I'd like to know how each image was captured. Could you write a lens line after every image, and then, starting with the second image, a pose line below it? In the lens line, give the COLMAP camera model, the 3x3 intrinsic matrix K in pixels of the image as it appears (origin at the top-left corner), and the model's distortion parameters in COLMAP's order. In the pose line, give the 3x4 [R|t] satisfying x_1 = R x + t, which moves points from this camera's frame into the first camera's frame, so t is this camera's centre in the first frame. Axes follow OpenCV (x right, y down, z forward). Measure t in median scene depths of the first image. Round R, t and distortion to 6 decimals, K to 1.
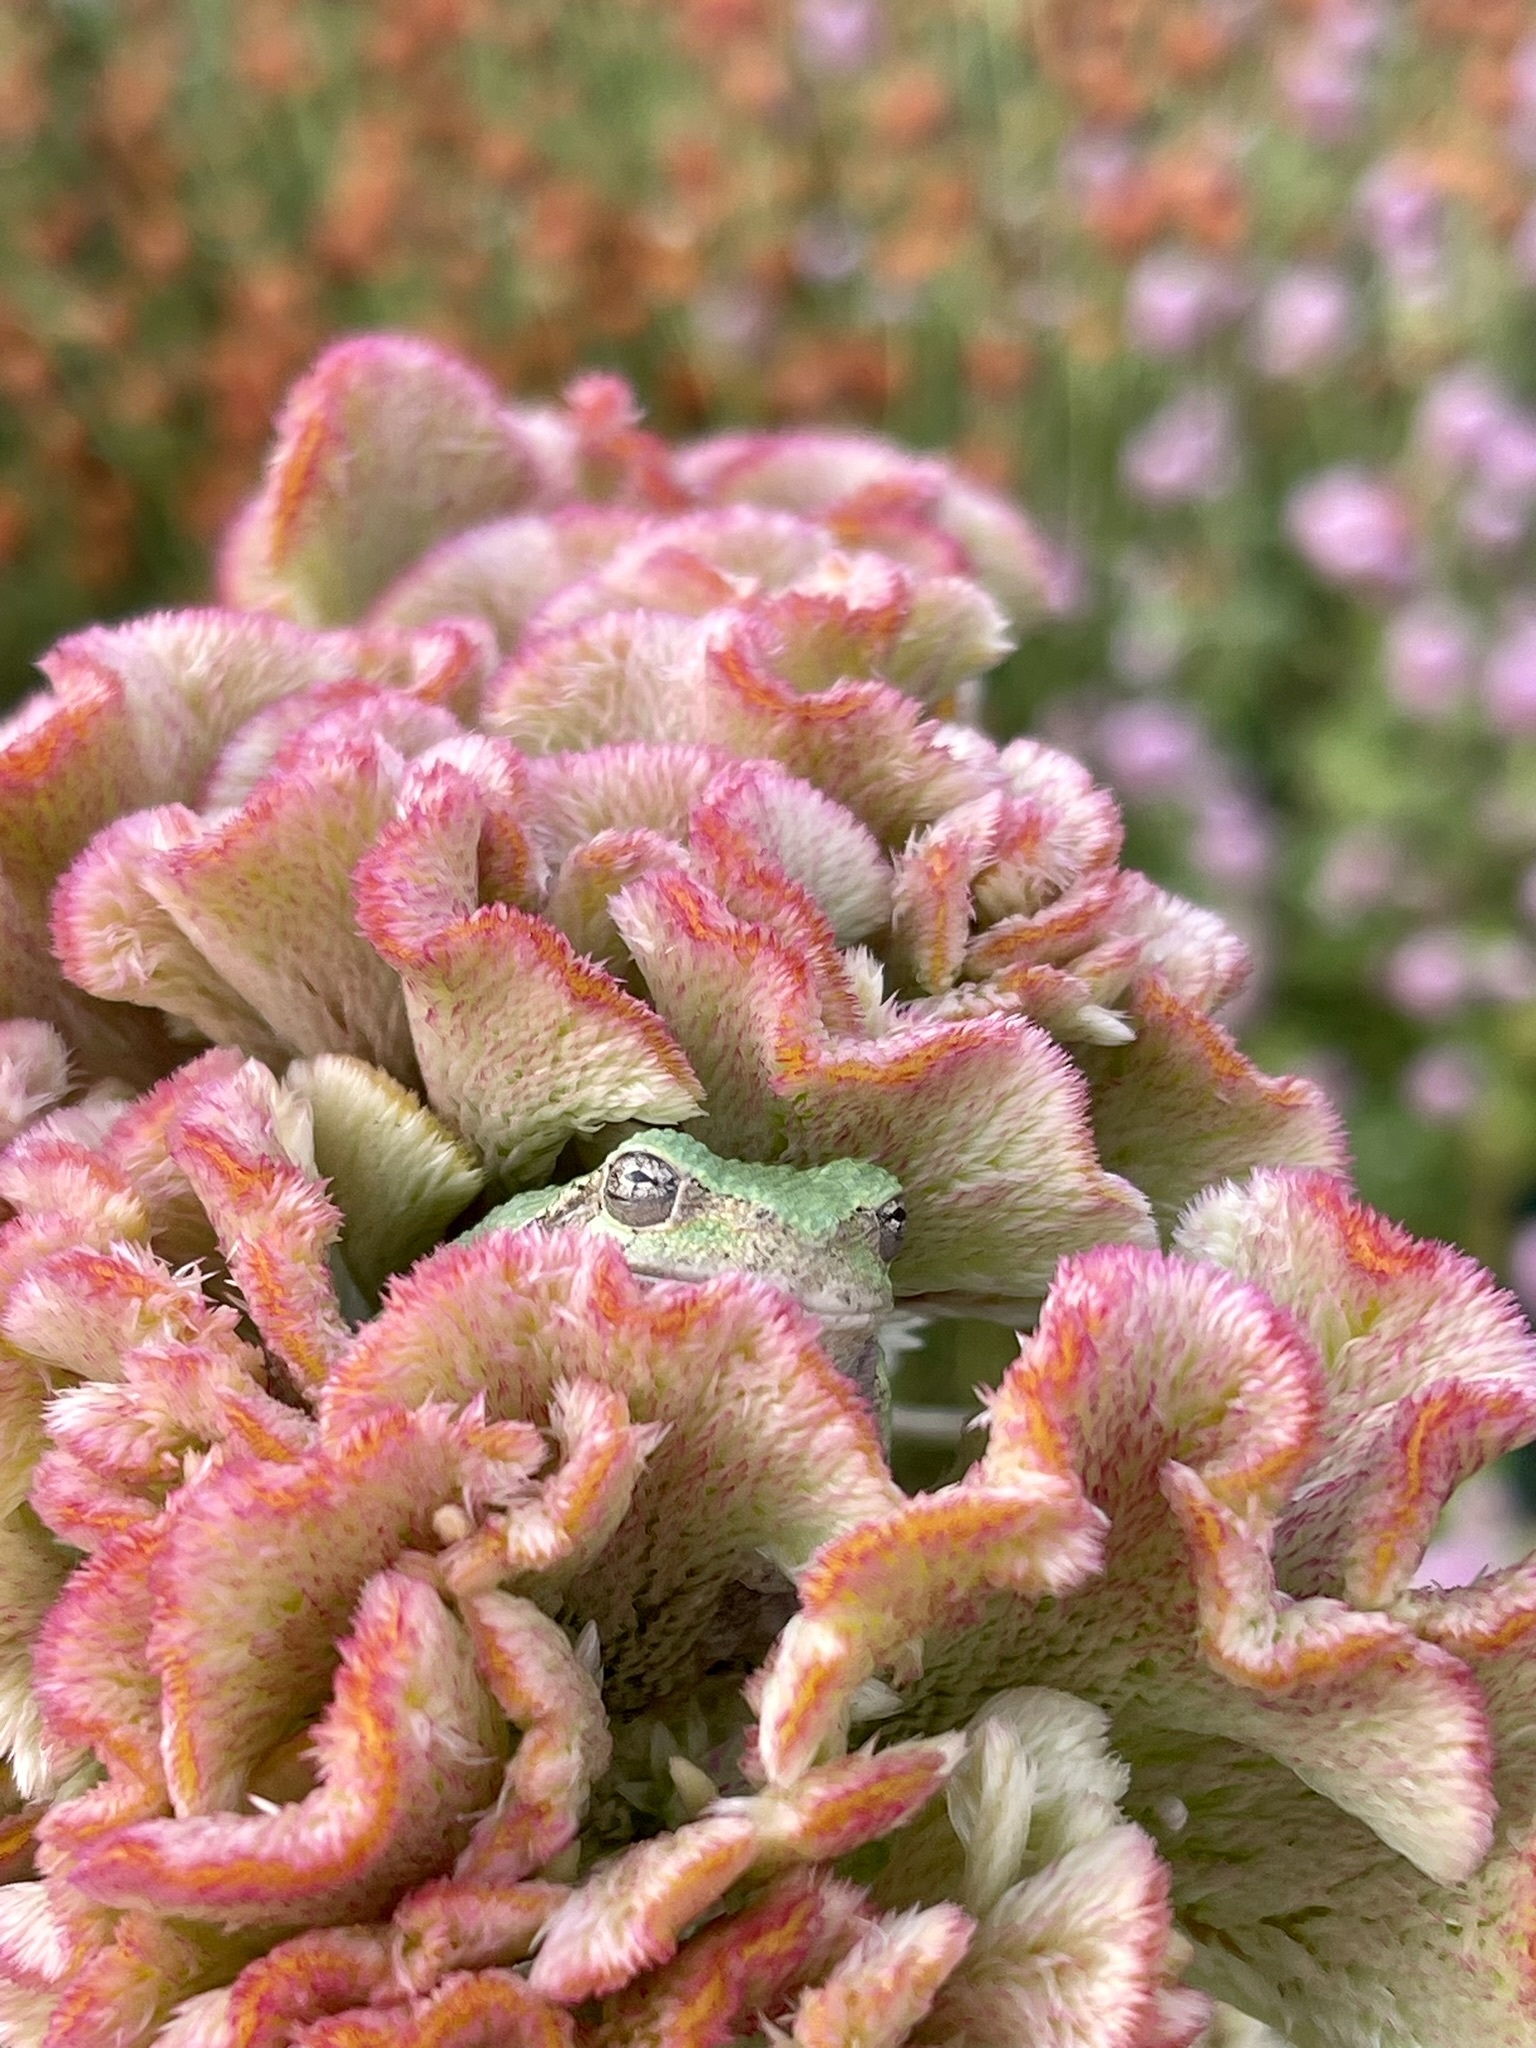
lens RADIAL K [[3703.3, 0, 770.4], [0, 3703.3, 1022.8], [0, 0, 1]] dist [0.055202, 0.000000]
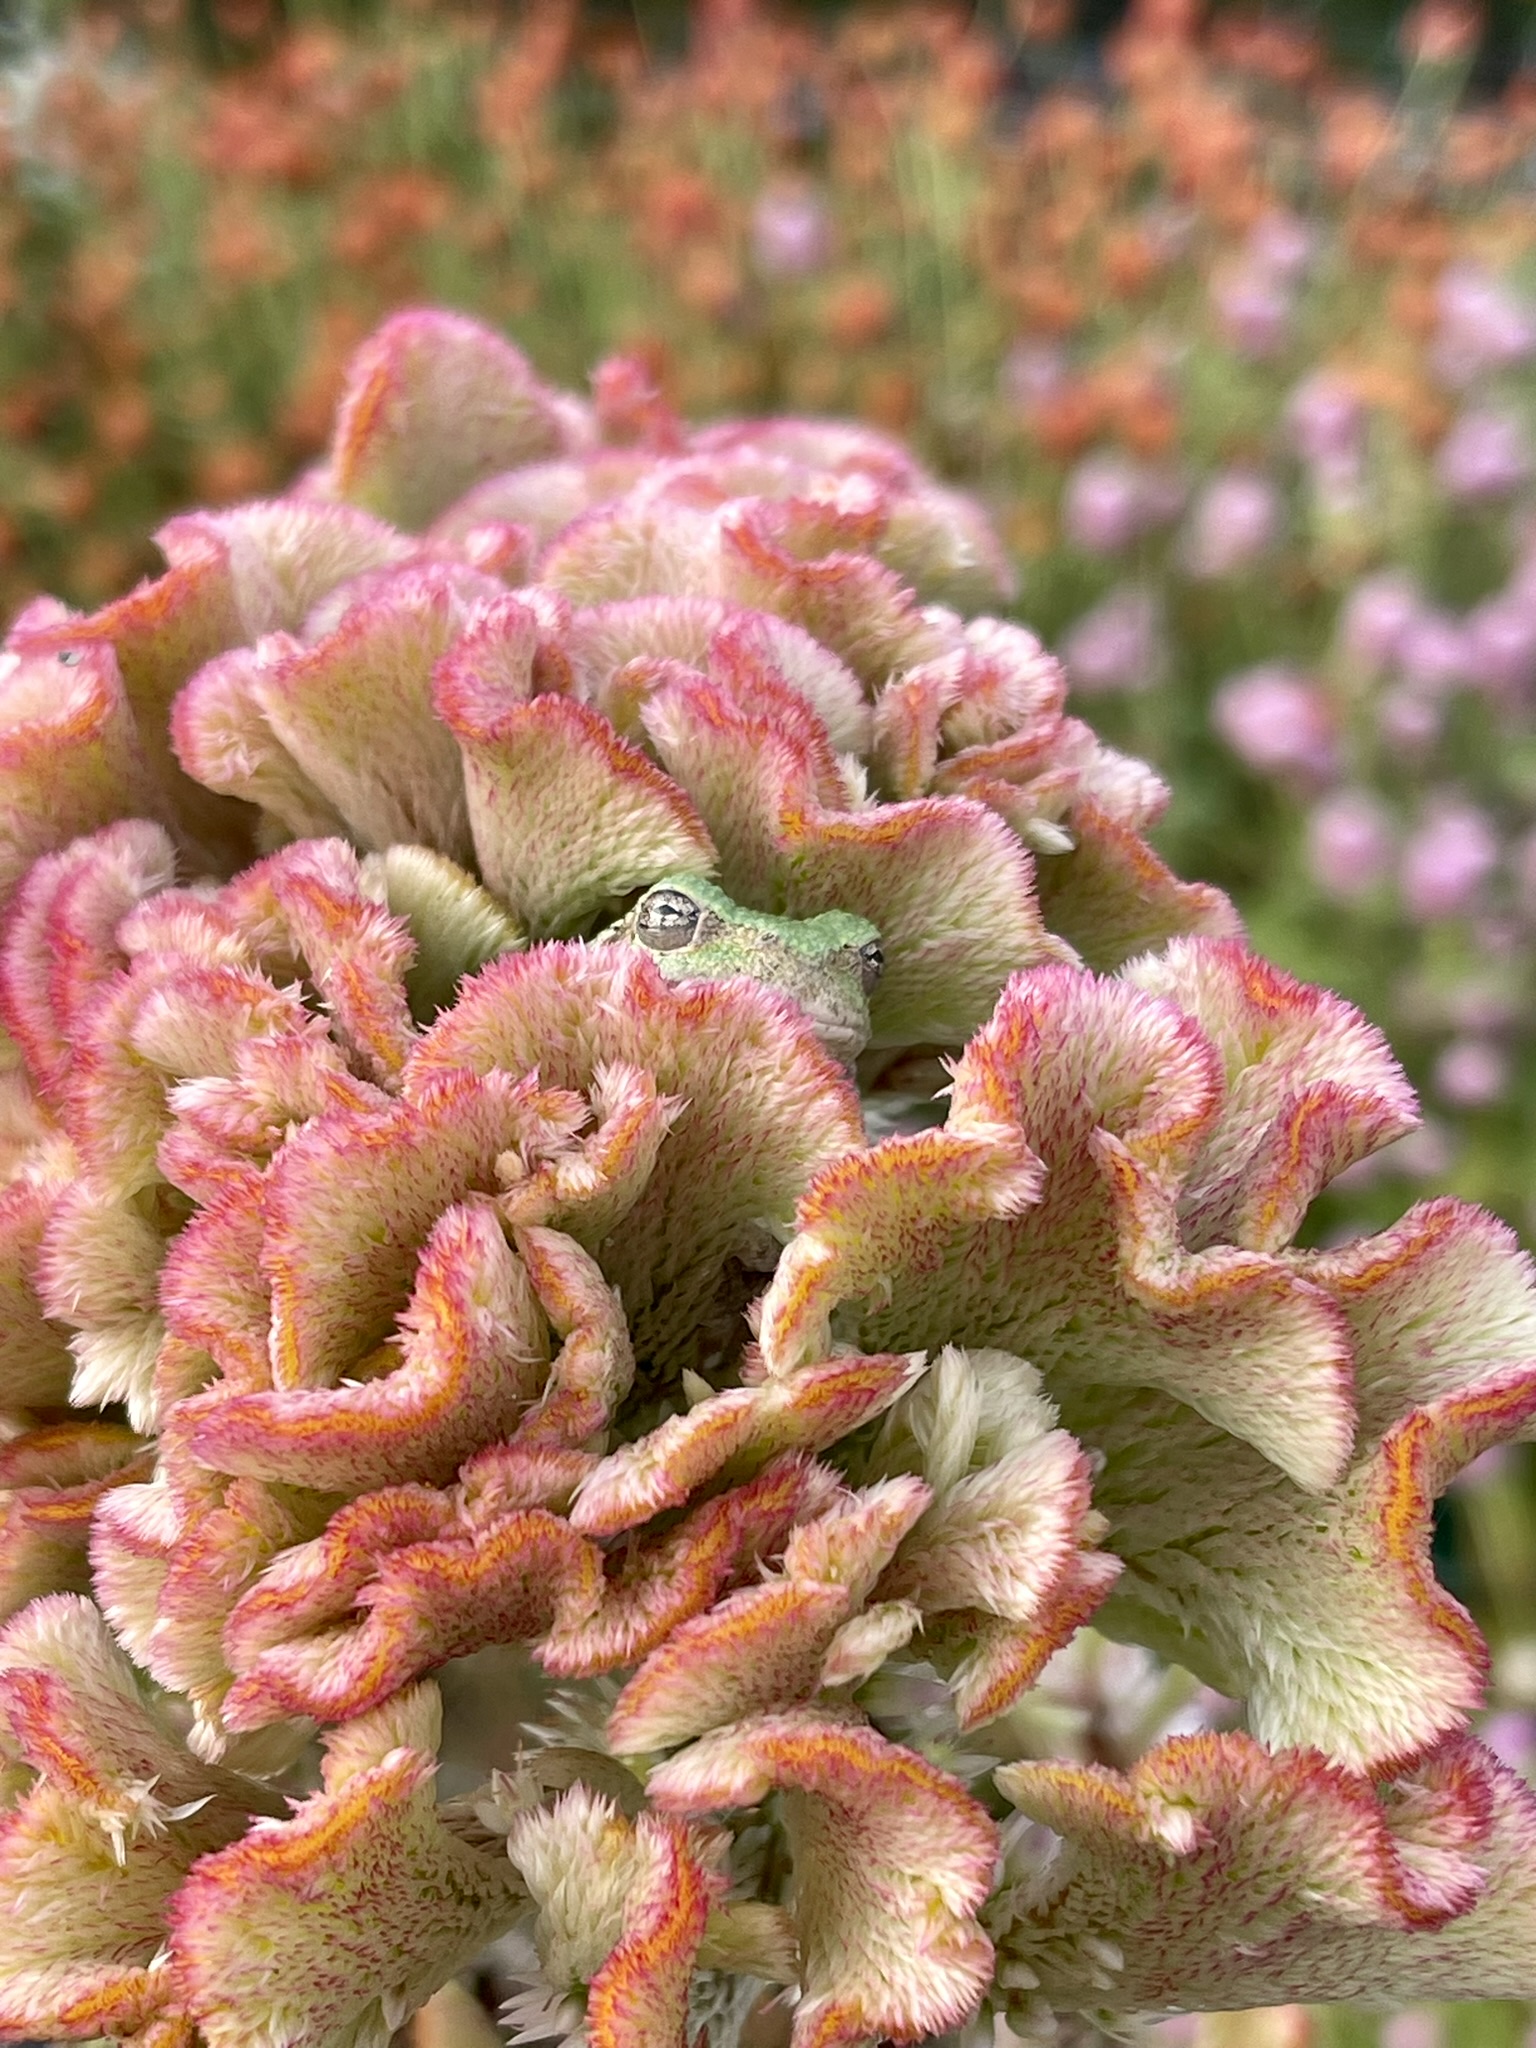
lens RADIAL K [[3703.3, 0, 765.2], [0, 3703.3, 1025.4], [0, 0, 1]] dist [0.055202, 0.000000]
pose [[0.999525, 0.024720, 0.018421, -0.023935], [-0.023534, 0.997797, -0.062032, 0.151231], [-0.019913, 0.061569, 0.997904, -0.209833]]
